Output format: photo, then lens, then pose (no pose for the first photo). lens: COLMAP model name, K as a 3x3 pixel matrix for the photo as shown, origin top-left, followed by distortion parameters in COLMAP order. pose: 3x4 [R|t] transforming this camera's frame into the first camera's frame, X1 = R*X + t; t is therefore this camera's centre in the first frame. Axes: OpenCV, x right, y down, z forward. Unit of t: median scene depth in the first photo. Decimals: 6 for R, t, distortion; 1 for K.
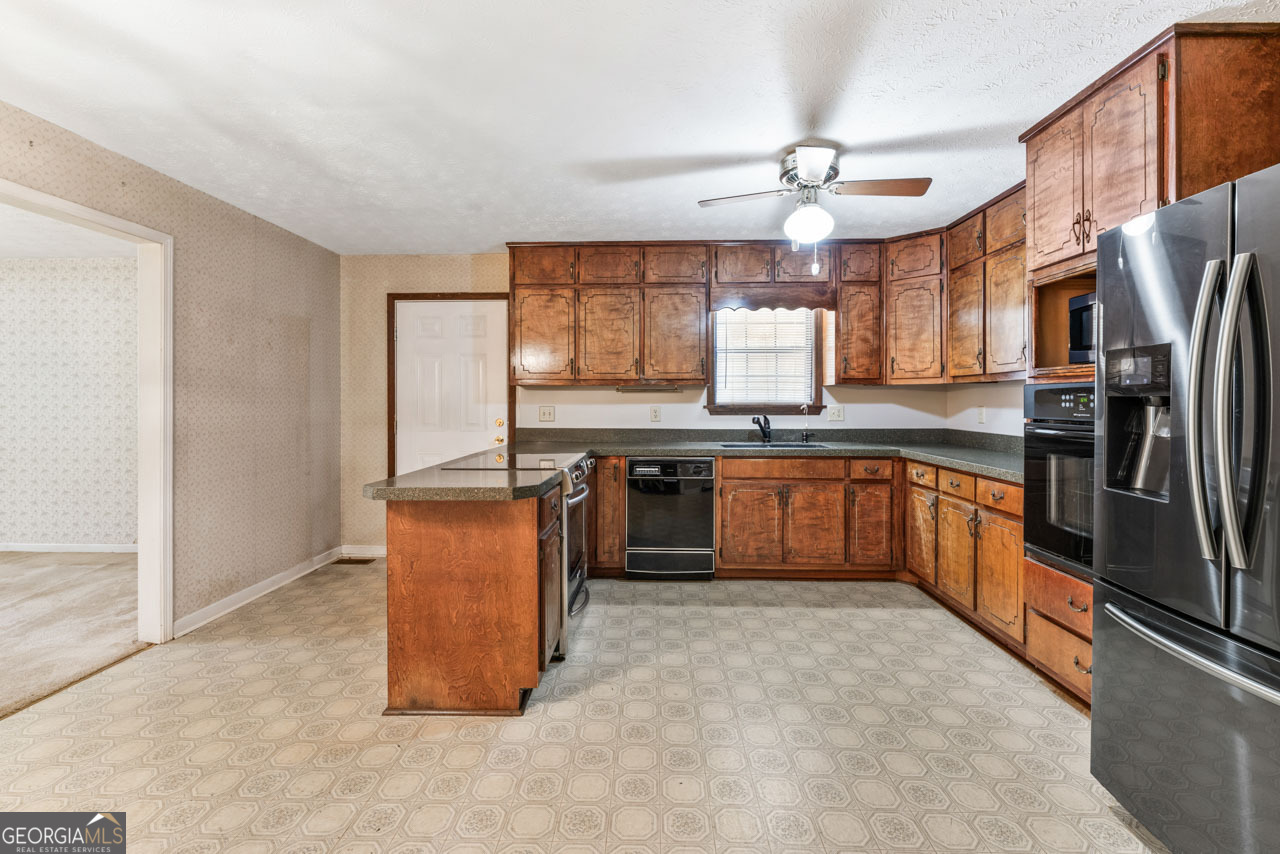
lens RADIAL K [[578.3, 0, 625.4], [0, 578.3, 398.0], [0, 0, 1]] dist [0.005941, 0.000146]
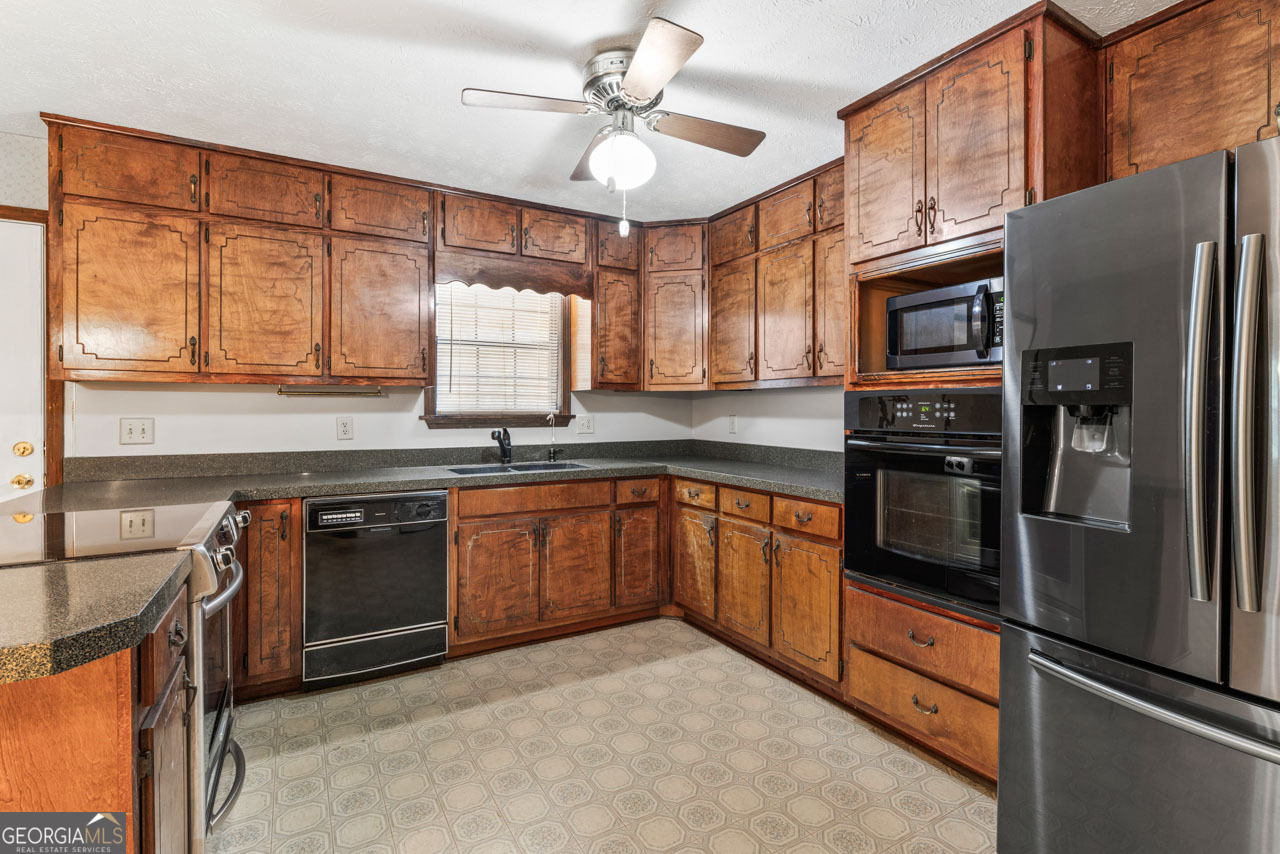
lens RADIAL K [[603.0, 0, 642.0], [0, 603.0, 408.8], [0, 0, 1]] dist [-0.003564, 0.000247]
pose [[0.837749, 0.001534, 0.546053, -0.049814], [-0.003999, 0.999986, 0.003326, 0.001007], [-0.546041, -0.004970, 0.837744, 0.266540]]
